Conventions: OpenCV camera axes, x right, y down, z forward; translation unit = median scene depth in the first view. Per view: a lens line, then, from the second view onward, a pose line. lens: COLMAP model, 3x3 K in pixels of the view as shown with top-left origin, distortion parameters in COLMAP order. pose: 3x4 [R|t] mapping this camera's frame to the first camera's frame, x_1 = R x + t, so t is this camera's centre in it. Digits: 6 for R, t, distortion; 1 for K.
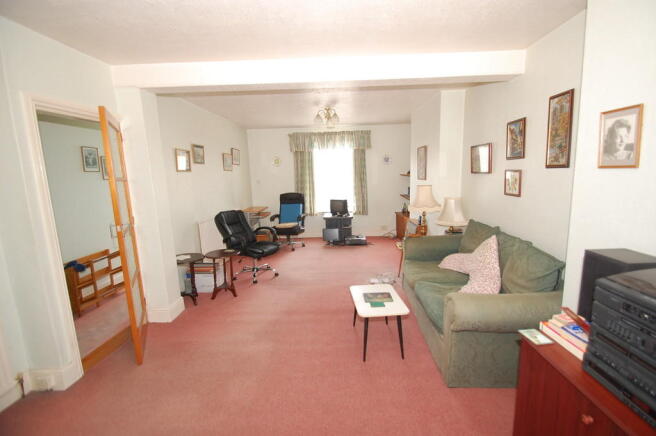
lens RADIAL K [[288.2, 0, 330.2], [0, 288.2, 217.2], [0, 0, 1]] dist [0.004368, -0.001413]
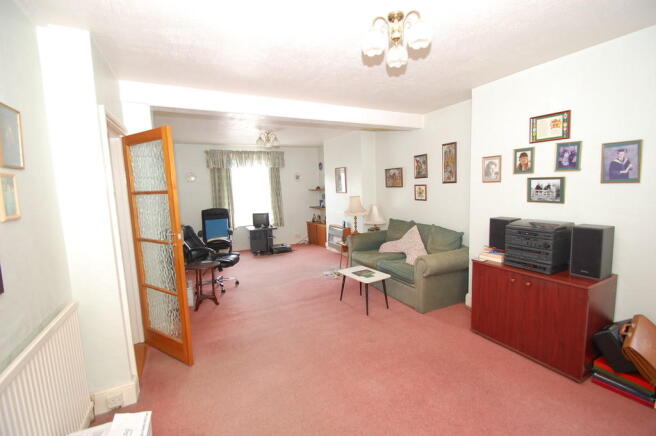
lens RADIAL K [[288.2, 0, 329.5], [0, 288.2, 219.2], [0, 0, 1]] dist [0.004368, -0.001413]
pose [[0.877968, -0.054114, 0.475651, -0.437539], [0.079716, 0.996244, -0.033800, 0.032753], [-0.472036, 0.067593, 0.878984, -0.129039]]
